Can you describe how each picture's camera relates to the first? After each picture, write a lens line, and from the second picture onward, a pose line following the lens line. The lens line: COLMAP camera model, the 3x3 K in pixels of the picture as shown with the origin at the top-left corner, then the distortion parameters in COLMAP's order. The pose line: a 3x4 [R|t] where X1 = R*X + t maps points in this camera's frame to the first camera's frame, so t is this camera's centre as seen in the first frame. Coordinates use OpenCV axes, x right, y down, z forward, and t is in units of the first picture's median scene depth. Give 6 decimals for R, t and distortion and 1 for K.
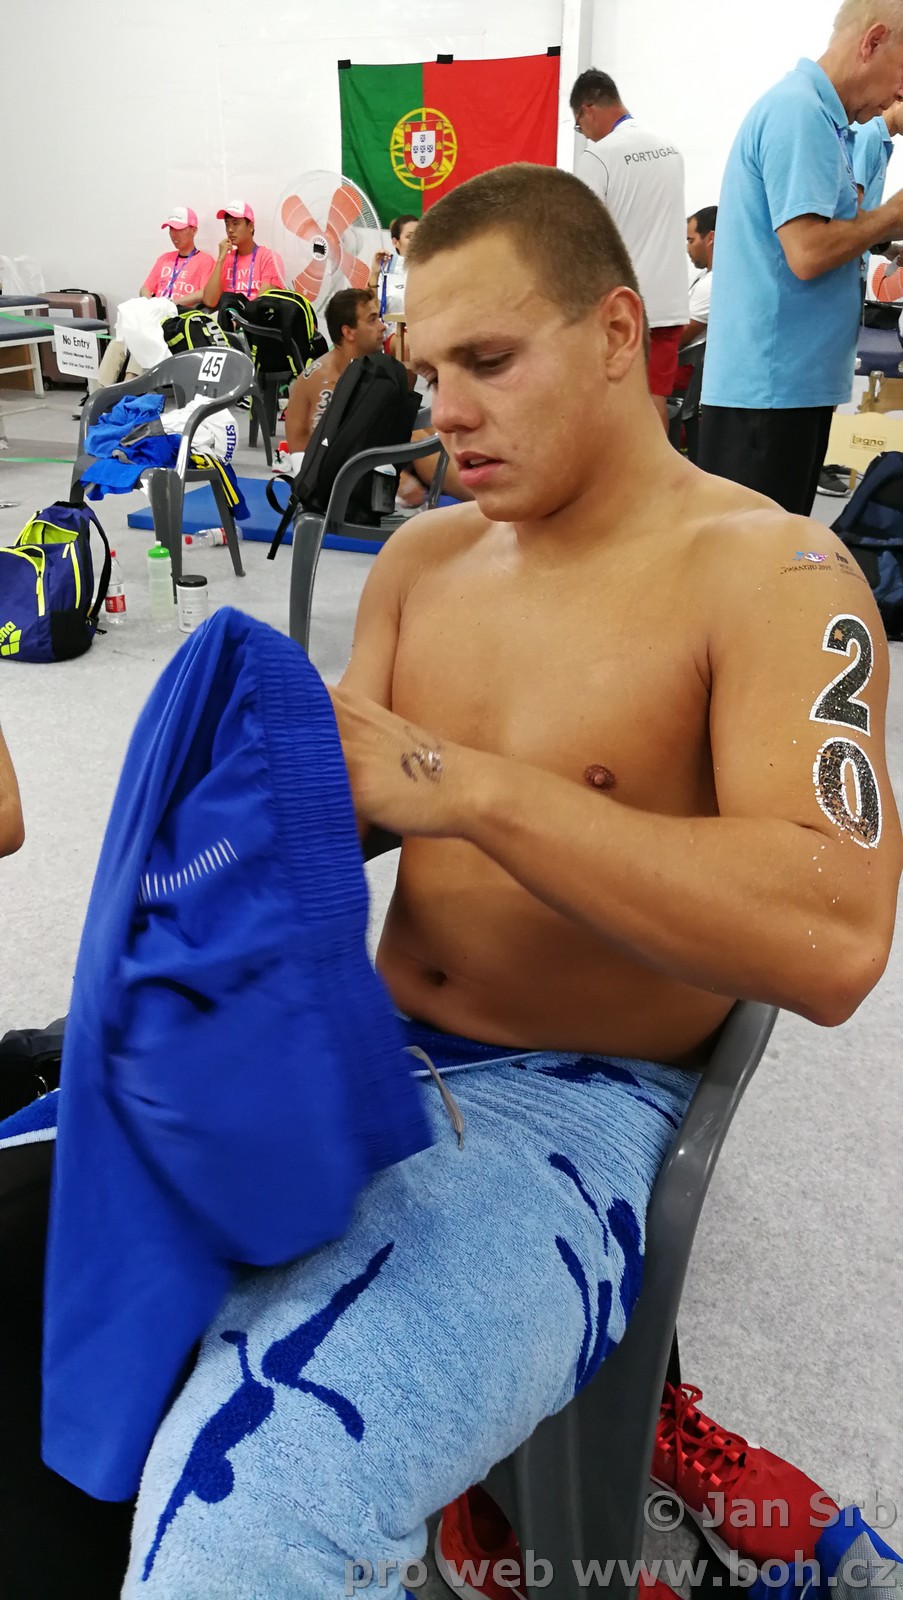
lens RADIAL K [[1222.0, 0, 451.8], [0, 1222.0, 796.7], [0, 0, 1]] dist [0.005678, 0.002572]
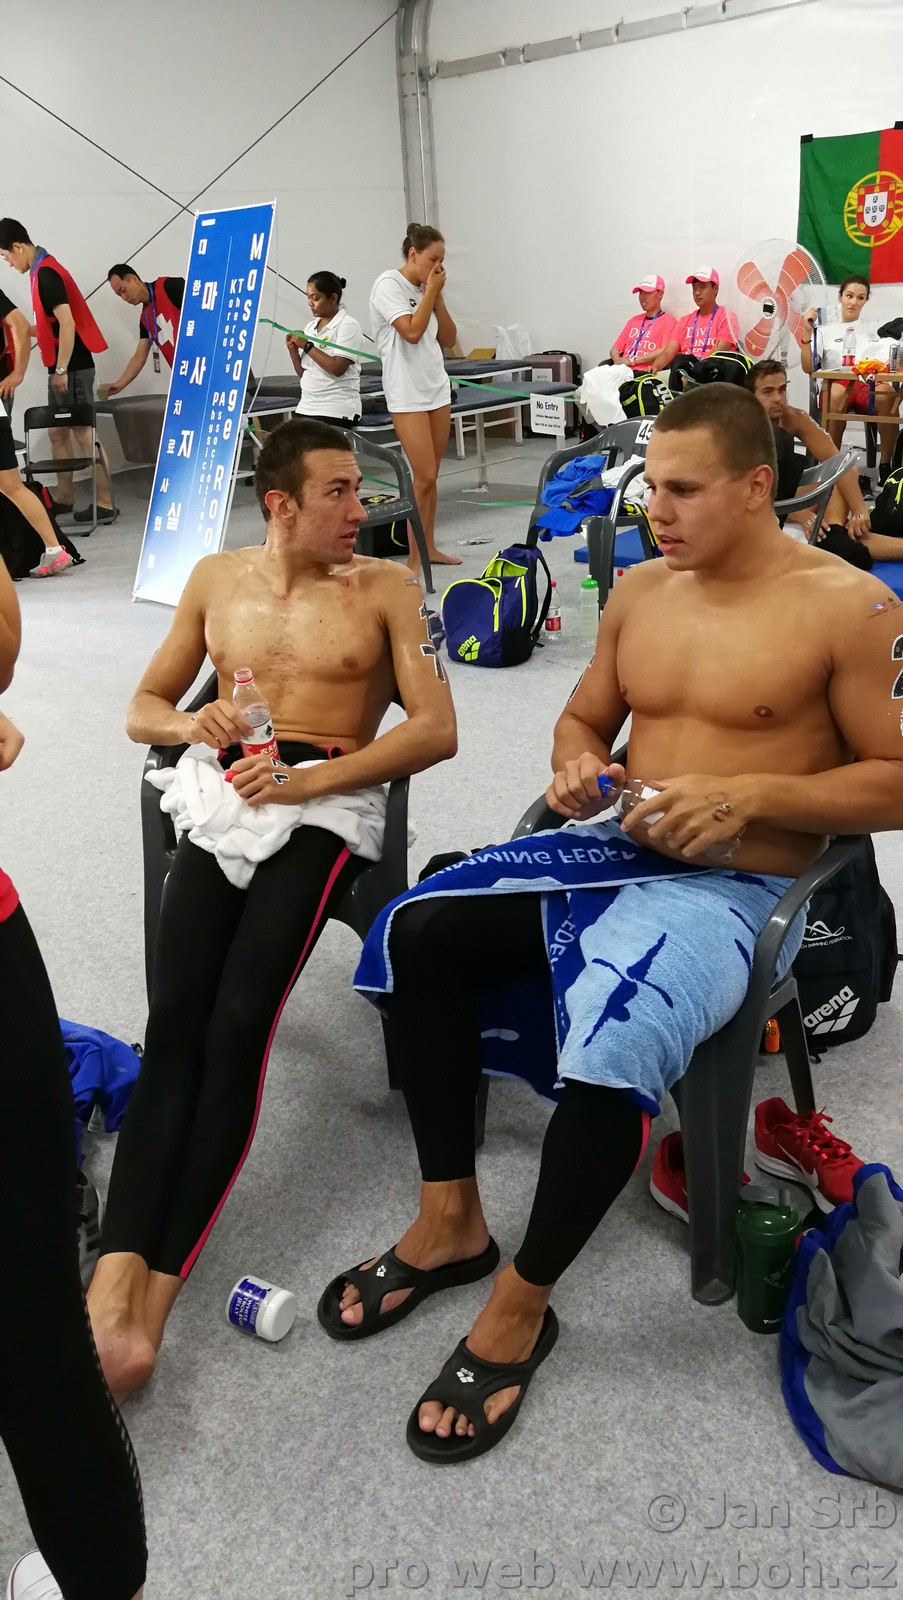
lens RADIAL K [[1222.0, 0, 452.5], [0, 1222.0, 799.9], [0, 0, 1]] dist [0.005678, 0.002572]
pose [[0.932424, 0.074070, -0.353694, 0.080423], [-0.080356, 0.996761, -0.003096, 0.032592], [0.352319, 0.031308, 0.935356, -0.192817]]
